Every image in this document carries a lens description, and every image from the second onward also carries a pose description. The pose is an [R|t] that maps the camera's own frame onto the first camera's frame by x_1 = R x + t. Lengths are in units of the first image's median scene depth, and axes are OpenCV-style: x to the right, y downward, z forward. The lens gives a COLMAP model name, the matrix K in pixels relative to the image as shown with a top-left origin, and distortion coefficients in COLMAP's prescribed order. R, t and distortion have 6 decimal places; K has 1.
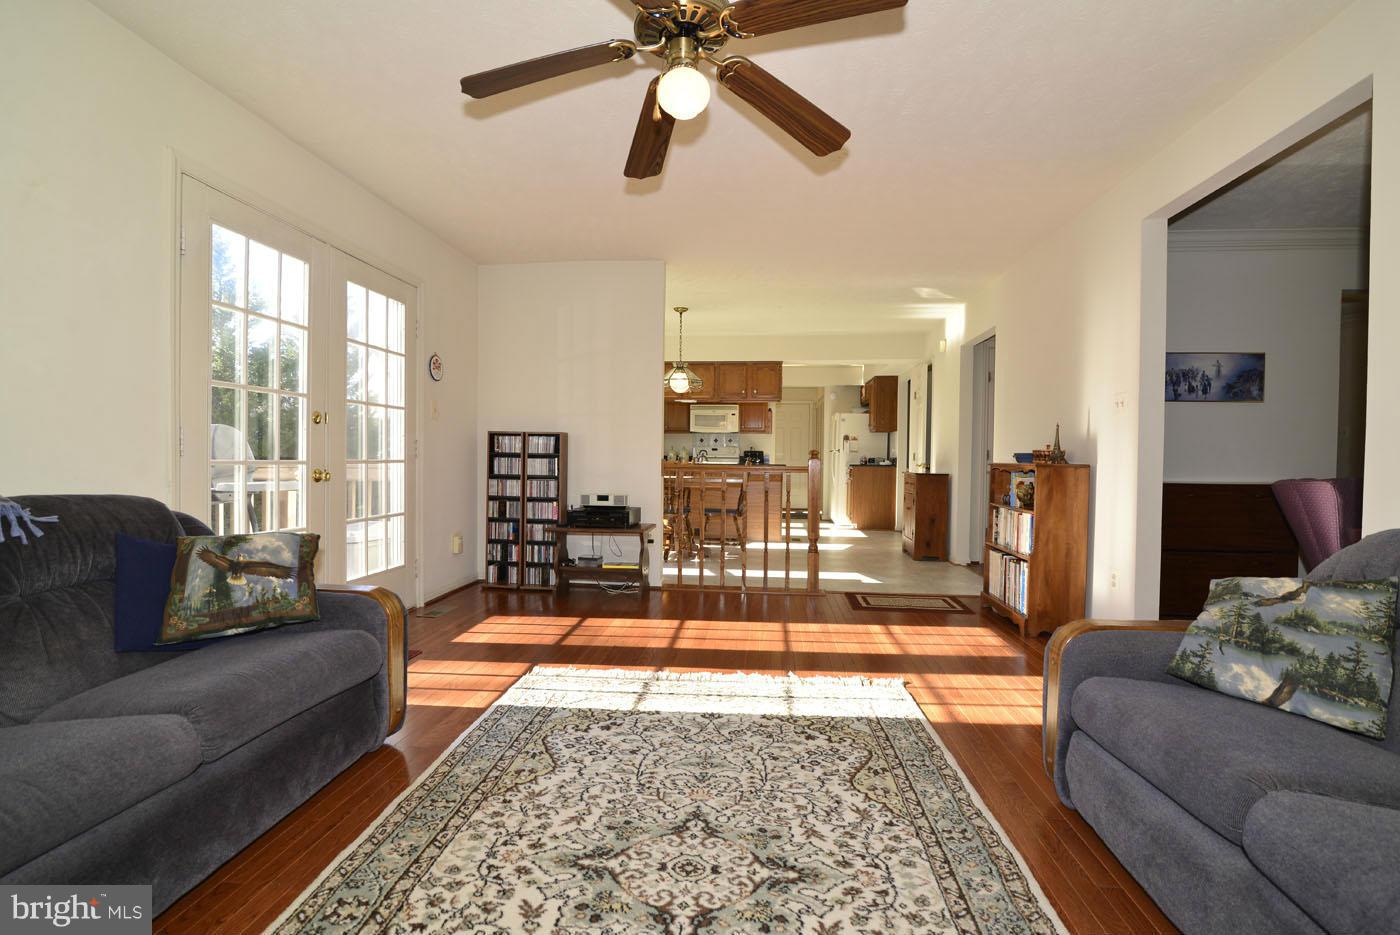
lens RADIAL K [[640.2, 0, 698.9], [0, 640.2, 466.2], [0, 0, 1]] dist [-0.020373, -0.000690]
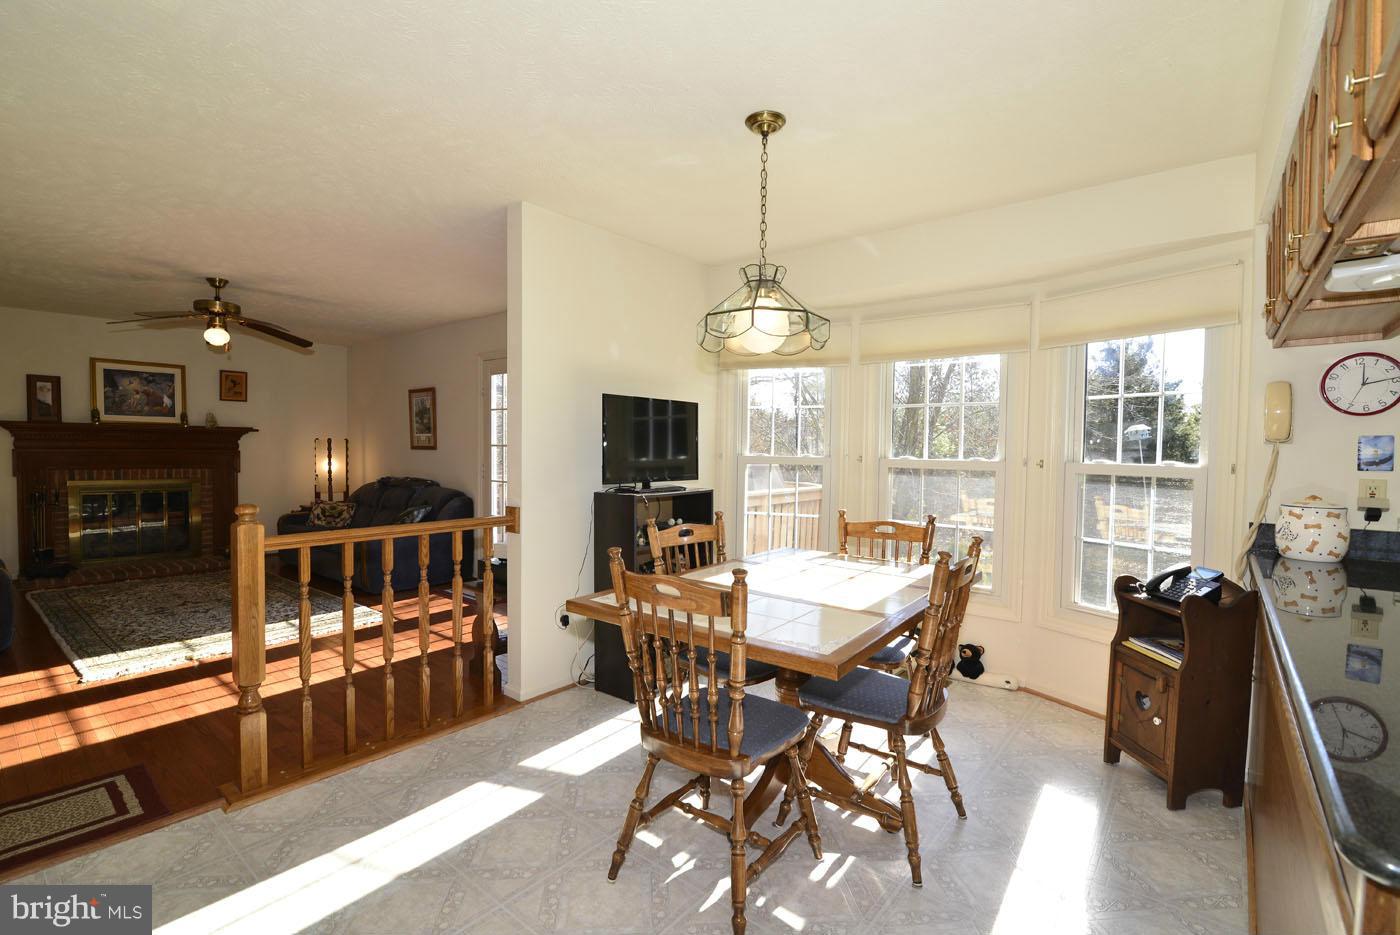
lens RADIAL K [[640.2, 0, 700.2], [0, 640.2, 470.8], [0, 0, 1]] dist [-0.020373, -0.000690]
pose [[-0.554066, 0.014726, -0.832343, 0.822969], [-0.031482, 0.998758, 0.038626, -0.175587], [0.831877, 0.047605, -0.552914, 3.284285]]
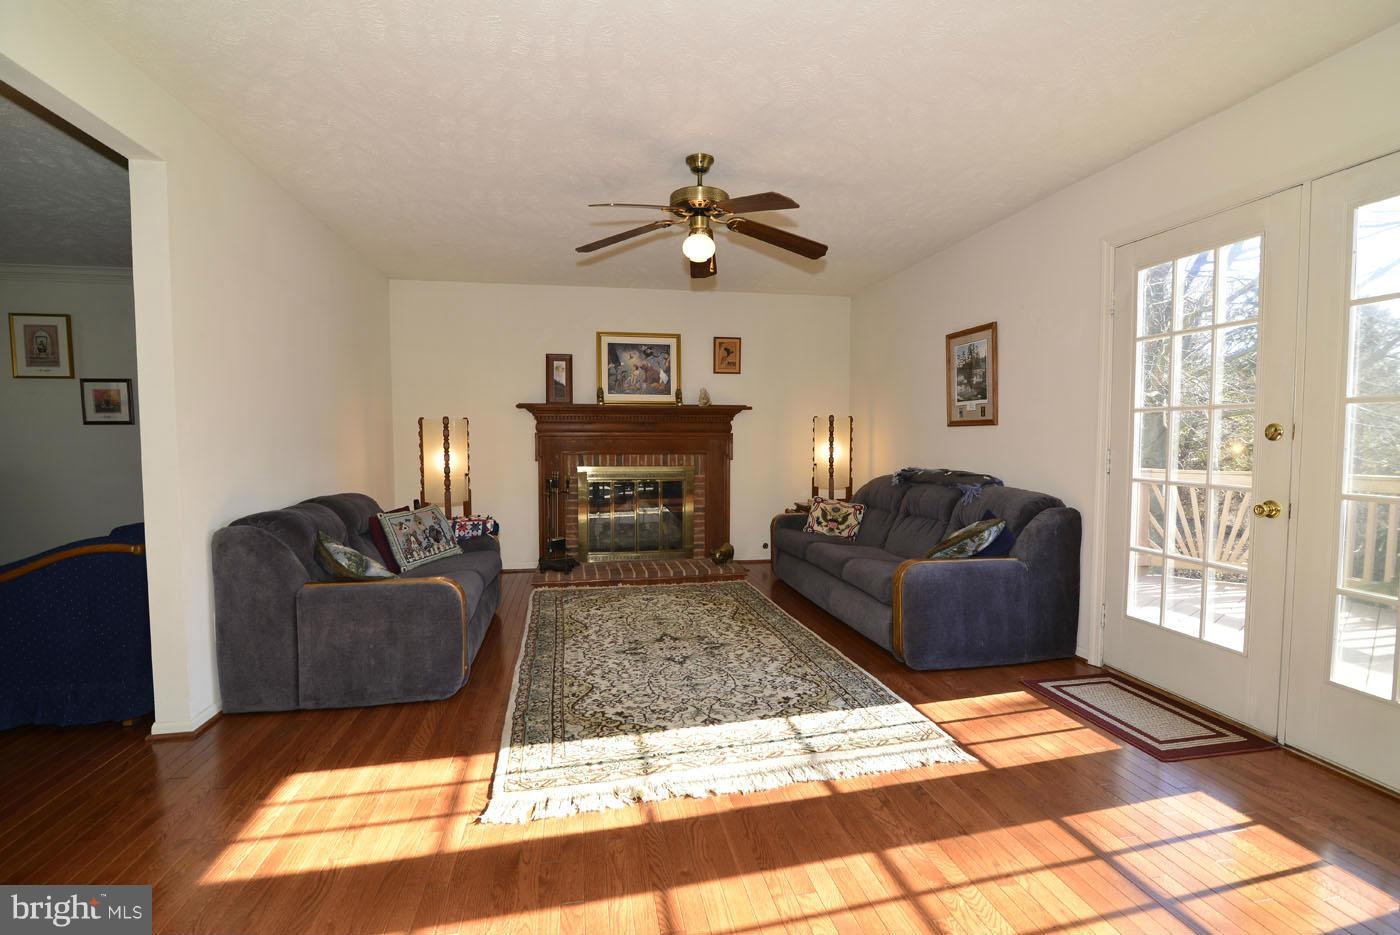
lens RADIAL K [[640.2, 0, 704.0], [0, 640.2, 472.4], [0, 0, 1]] dist [-0.020373, -0.000690]
pose [[-0.955178, 0.008363, -0.295914, 0.371990], [-0.012735, 0.997515, 0.069299, -0.104821], [0.295758, 0.069962, -0.952698, 2.143763]]
